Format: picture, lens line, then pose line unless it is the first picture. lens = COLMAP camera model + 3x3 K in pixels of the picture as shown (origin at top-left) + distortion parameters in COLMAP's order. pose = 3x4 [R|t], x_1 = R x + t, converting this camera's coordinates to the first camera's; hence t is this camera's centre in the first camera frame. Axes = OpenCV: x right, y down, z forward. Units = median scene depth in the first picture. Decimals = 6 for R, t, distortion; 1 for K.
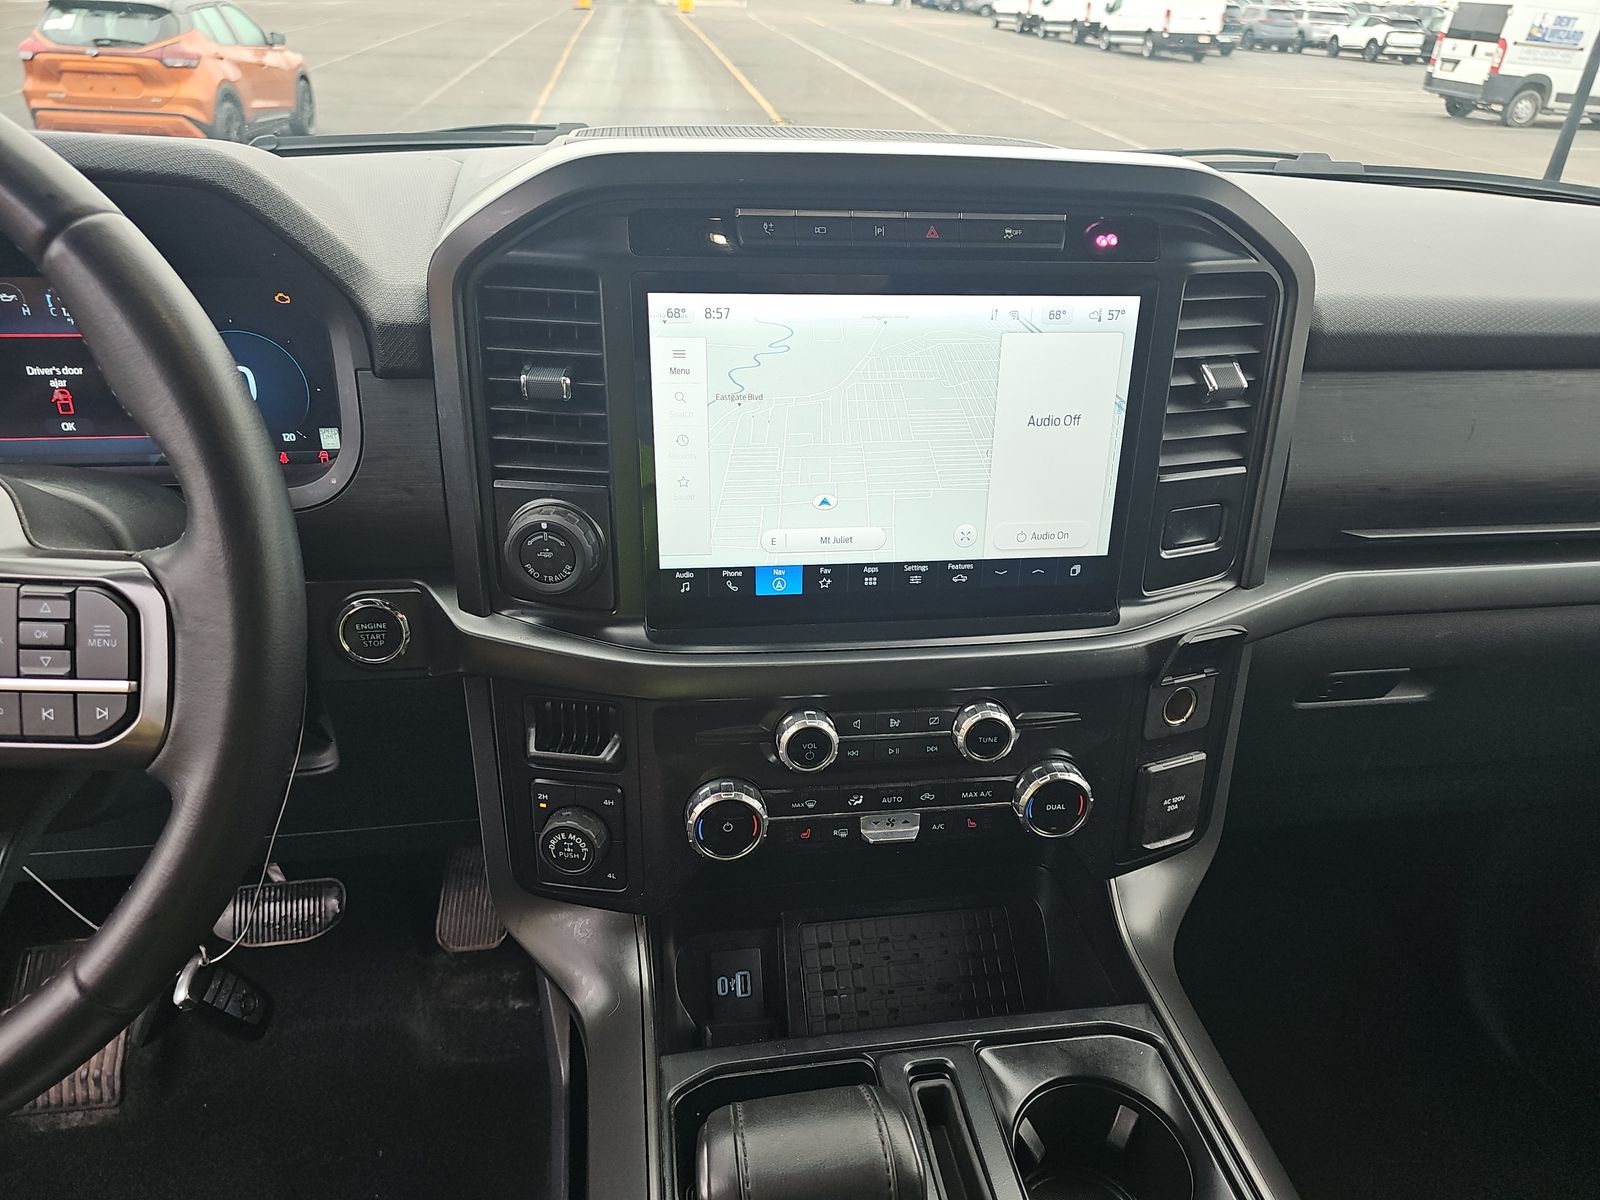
lens RADIAL K [[1059.0, 0, 802.9], [0, 1059.0, 594.2], [0, 0, 1]] dist [0.020175, -0.015891]
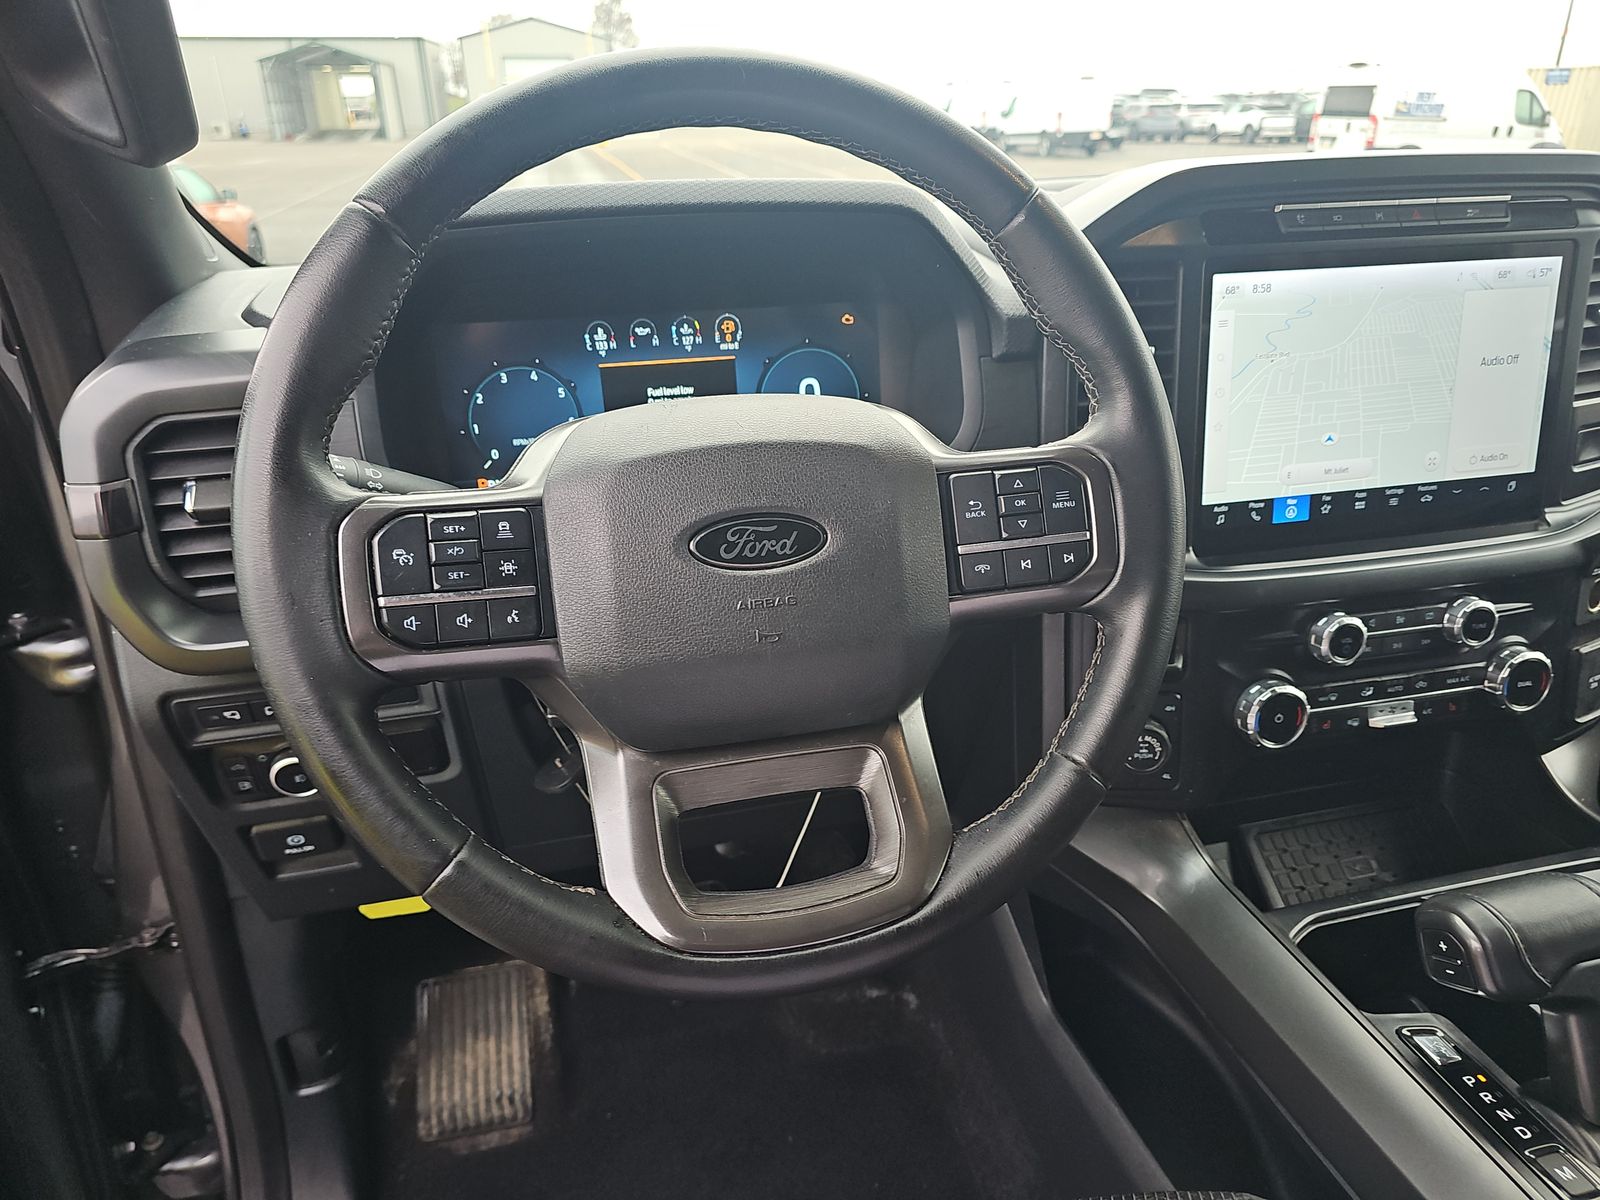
lens RADIAL K [[1059.0, 0, 799.2], [0, 1059.0, 586.9], [0, 0, 1]] dist [0.020175, -0.015891]
pose [[0.995159, -0.087819, 0.044123, -0.621457], [0.091731, 0.991121, -0.096251, 0.135523], [-0.035279, 0.099833, 0.994379, -0.168225]]
